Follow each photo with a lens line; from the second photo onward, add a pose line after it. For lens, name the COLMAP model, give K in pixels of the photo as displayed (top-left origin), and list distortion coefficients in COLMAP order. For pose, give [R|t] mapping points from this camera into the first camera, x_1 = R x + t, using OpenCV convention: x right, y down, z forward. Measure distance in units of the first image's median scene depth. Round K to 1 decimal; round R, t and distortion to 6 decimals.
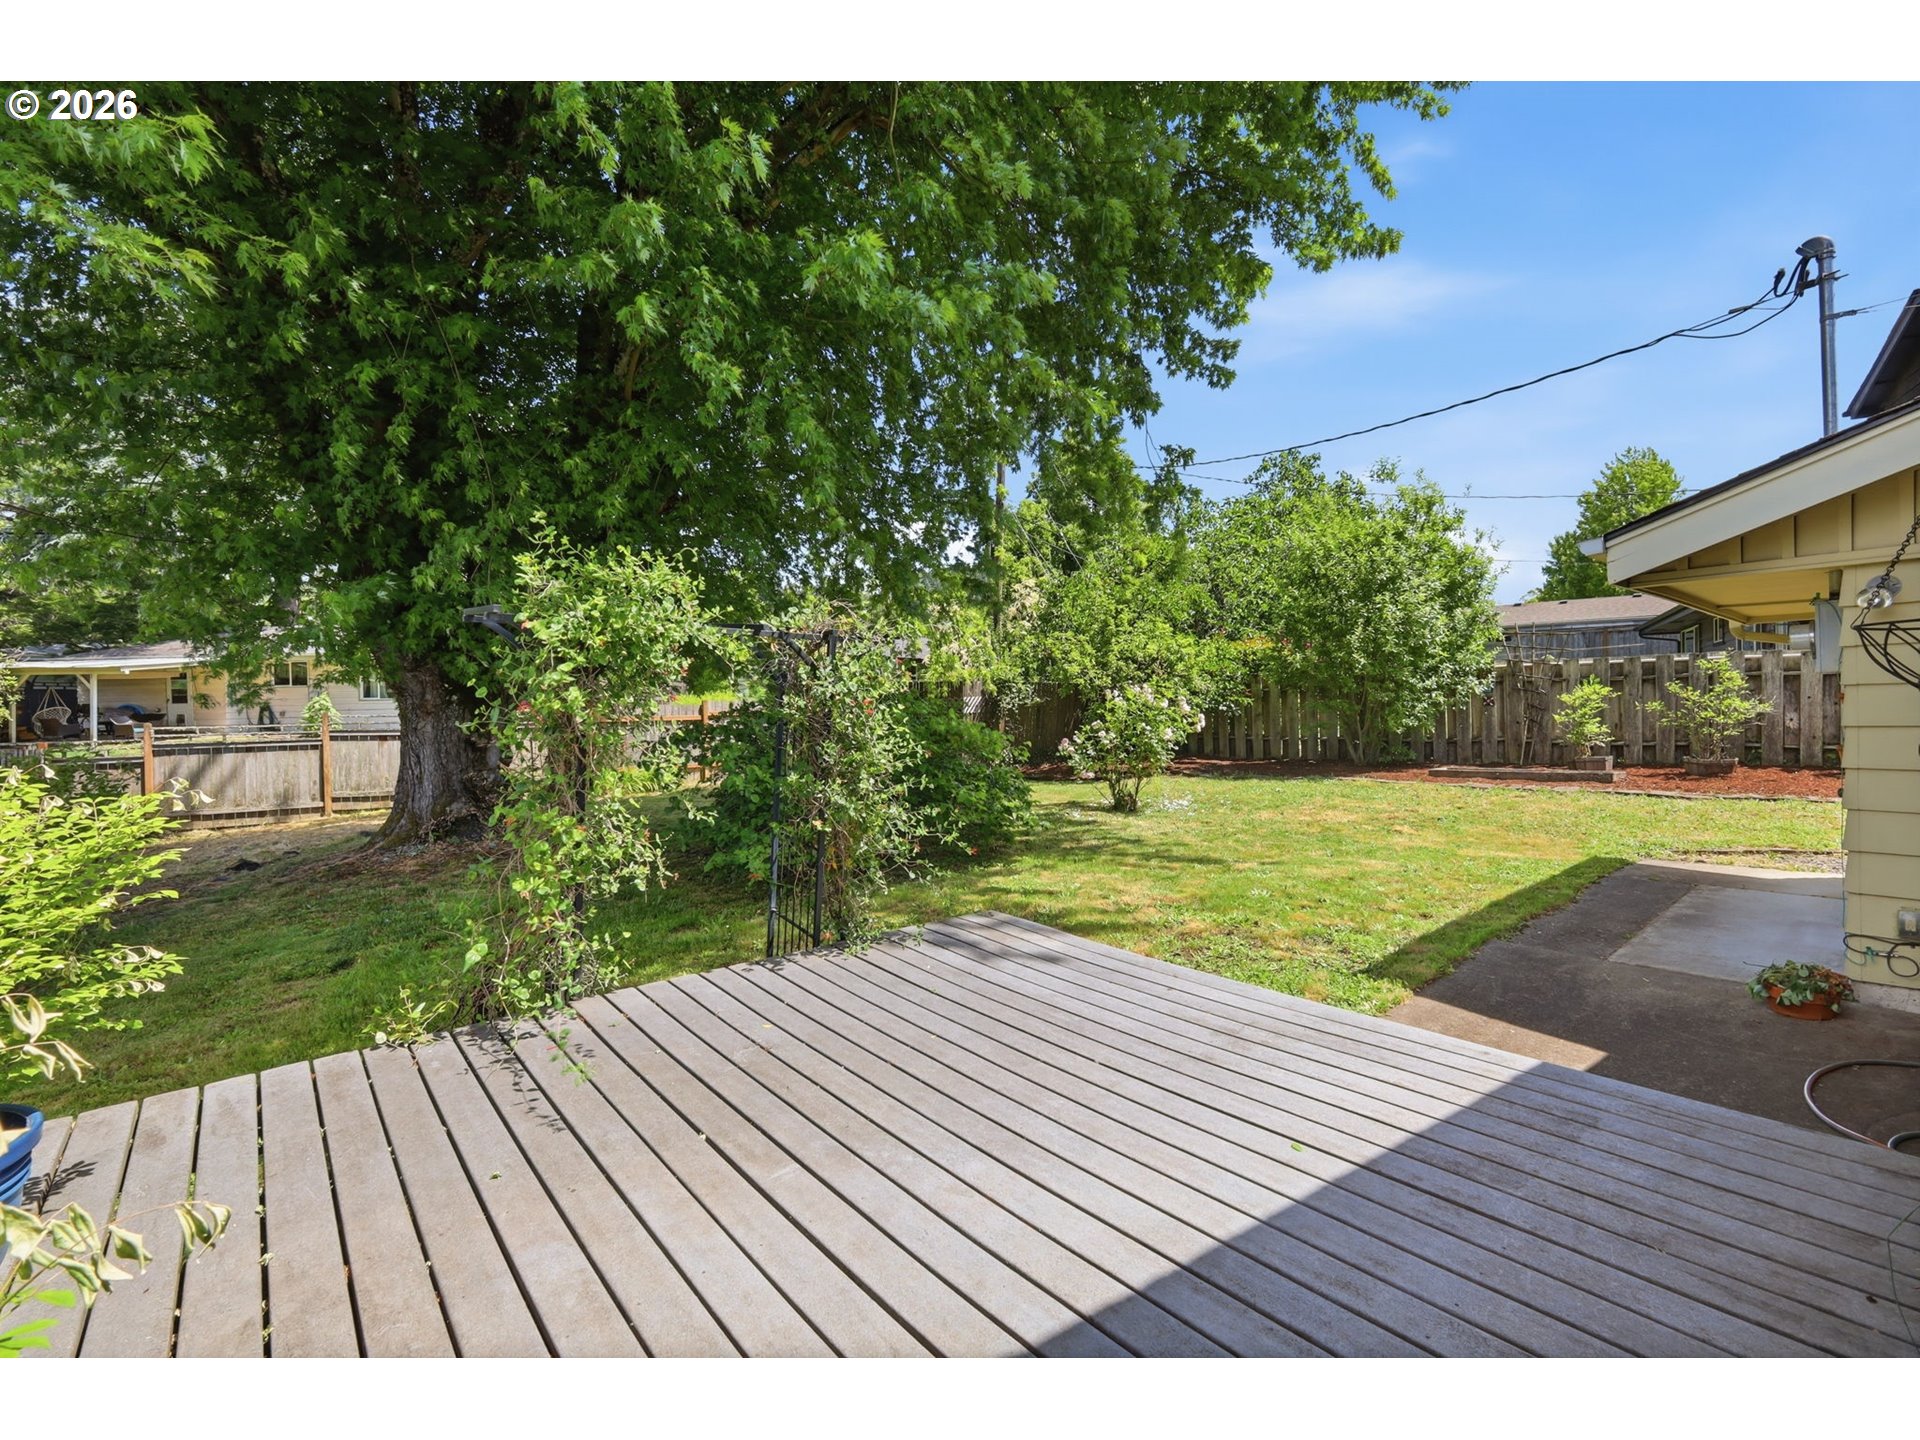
lens RADIAL K [[856.1, 0, 969.3], [0, 856.1, 715.0], [0, 0, 1]] dist [0.004020, 0.000692]
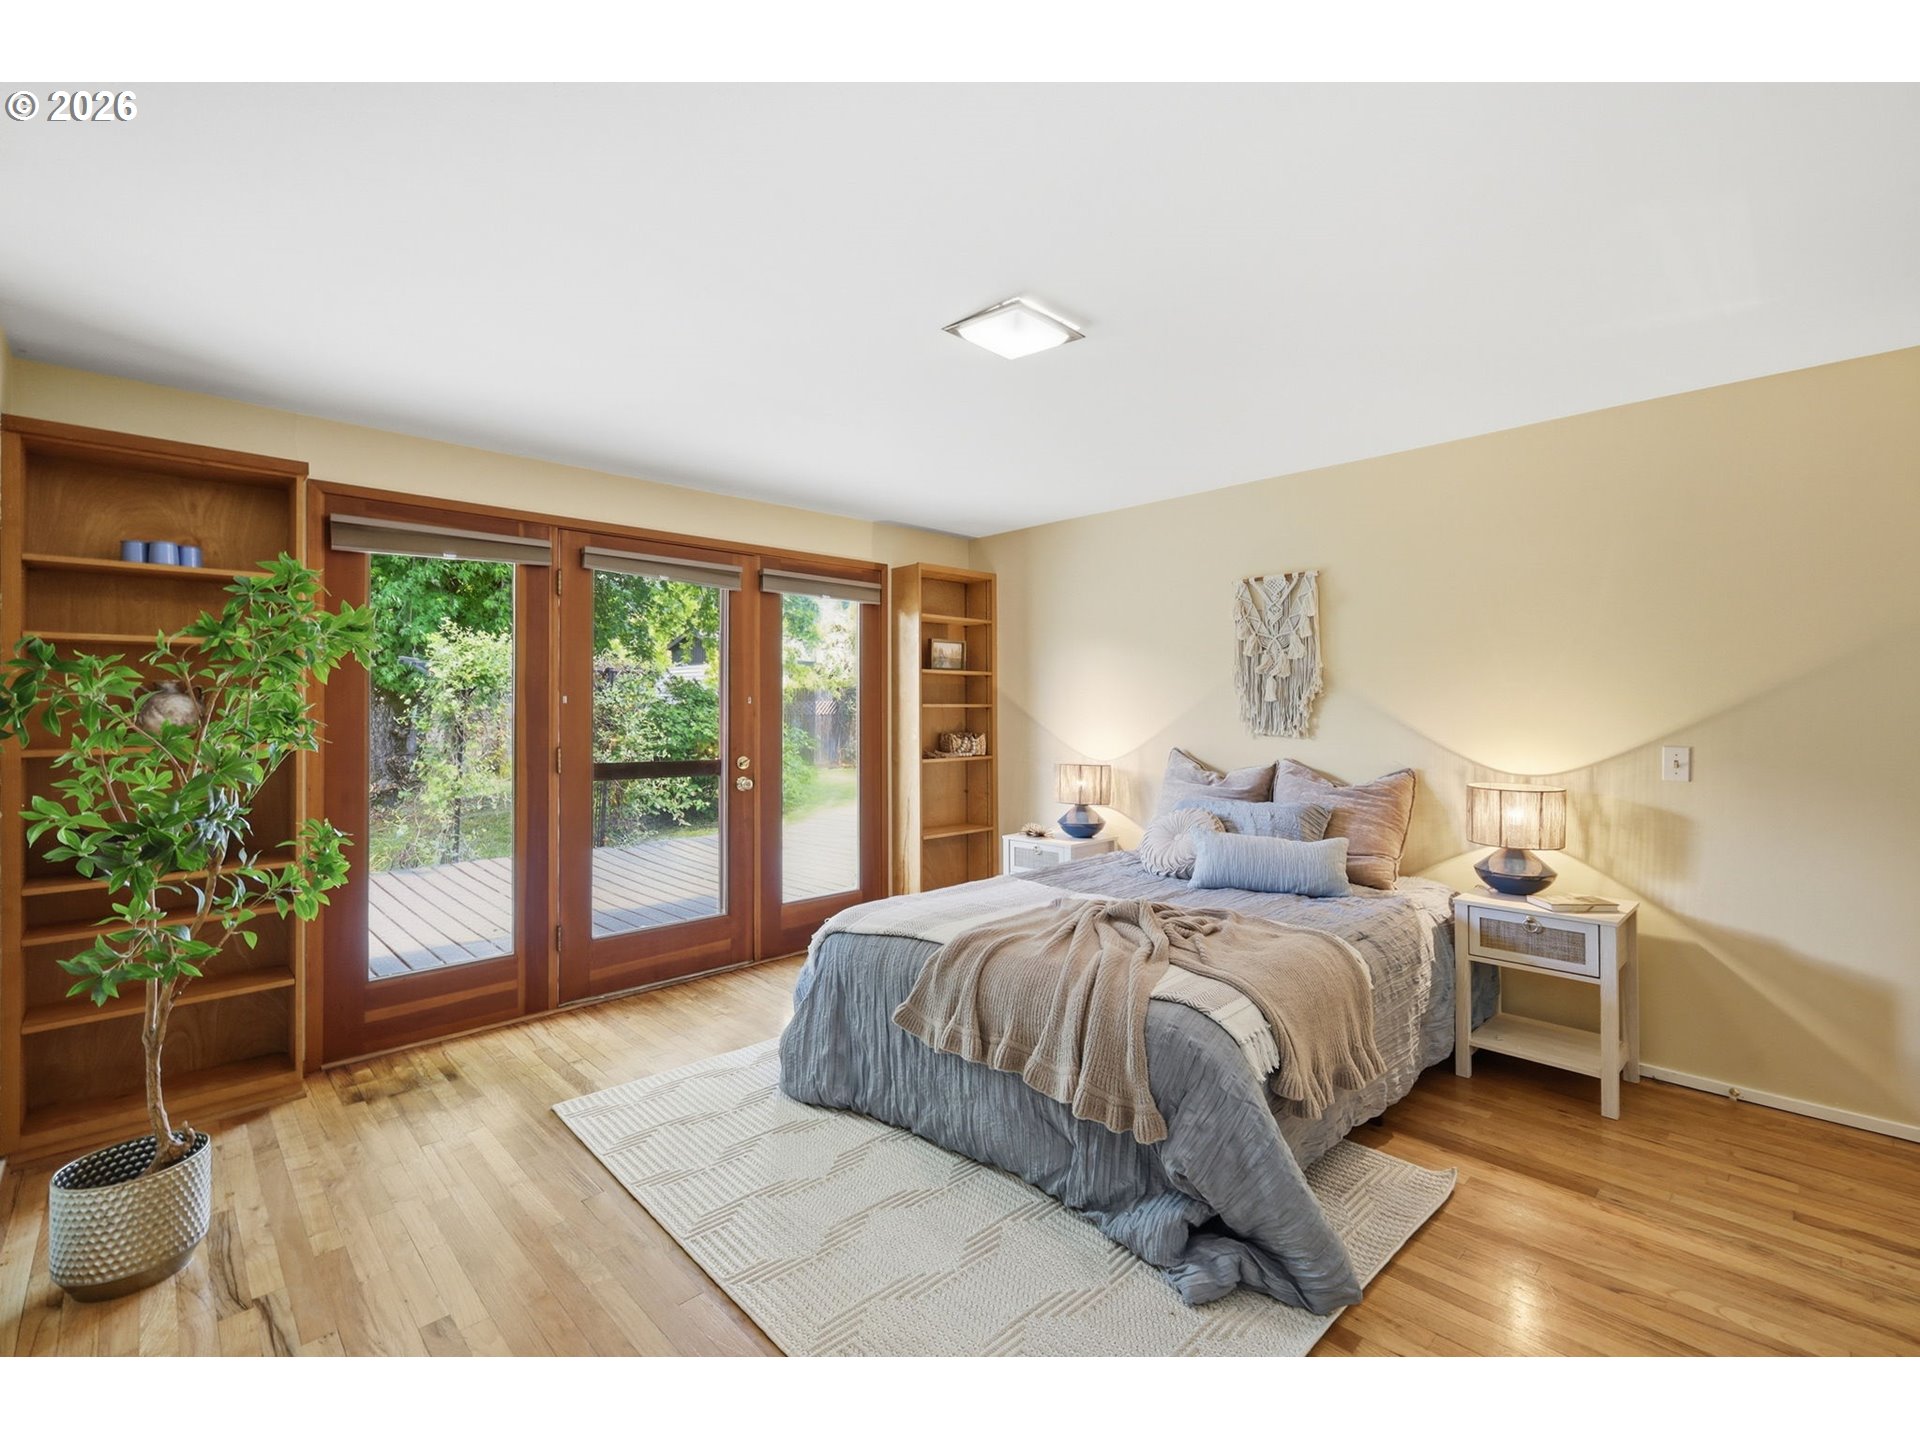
lens RADIAL K [[856.1, 0, 967.8], [0, 856.1, 708.7], [0, 0, 1]] dist [0.004020, 0.000692]
pose [[0.997432, 0.008434, 0.071116, 0.466175], [-0.007592, 0.999898, -0.012108, 0.002854], [-0.071211, 0.011537, 0.997395, -0.856698]]
